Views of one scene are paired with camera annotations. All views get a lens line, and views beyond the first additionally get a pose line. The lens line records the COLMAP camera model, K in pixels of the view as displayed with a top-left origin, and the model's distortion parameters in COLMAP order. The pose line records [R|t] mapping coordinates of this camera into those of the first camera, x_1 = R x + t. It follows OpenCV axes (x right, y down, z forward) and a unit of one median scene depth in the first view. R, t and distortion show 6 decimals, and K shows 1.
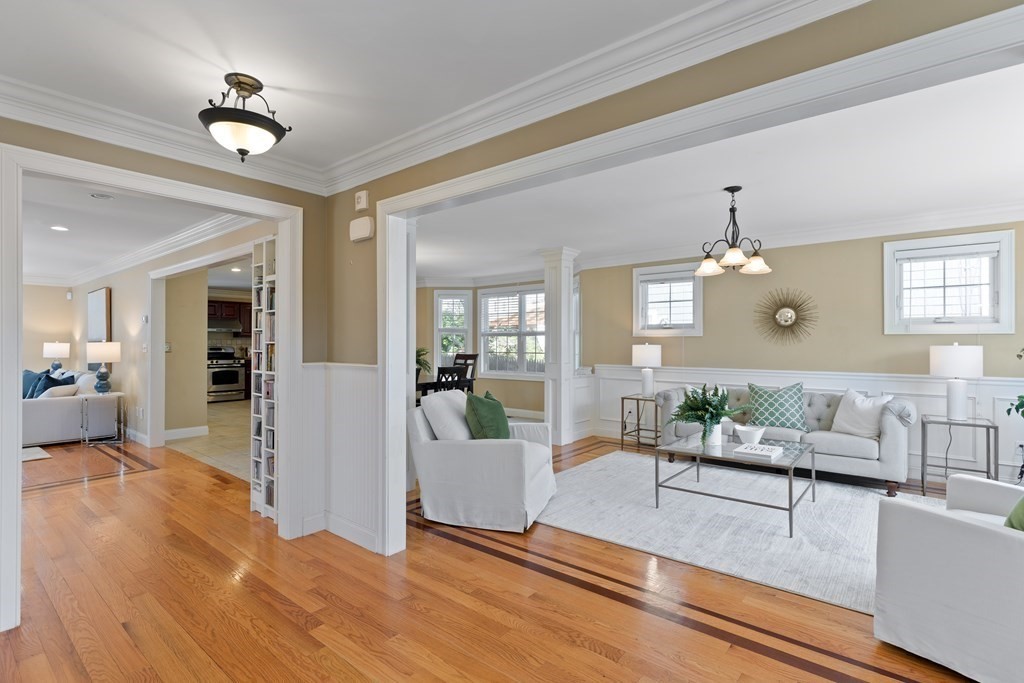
lens RADIAL K [[488.2, 0, 512.0], [0, 488.2, 341.5], [0, 0, 1]] dist [-0.001888, -0.000377]
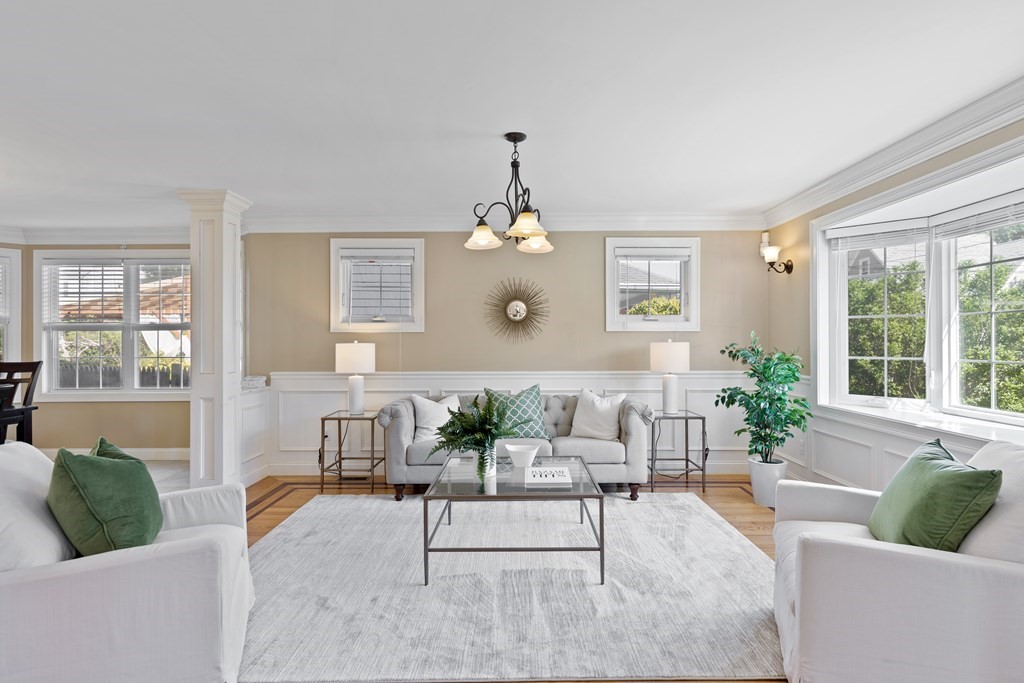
lens RADIAL K [[533.4, 0, 512.0], [0, 533.4, 341.5], [0, 0, 1]] dist [0.005370, -0.000576]
pose [[0.774773, -0.003050, 0.632232, -0.061871], [0.001722, 0.999995, 0.002714, 0.002896], [-0.632237, -0.001014, 0.774775, 0.284783]]
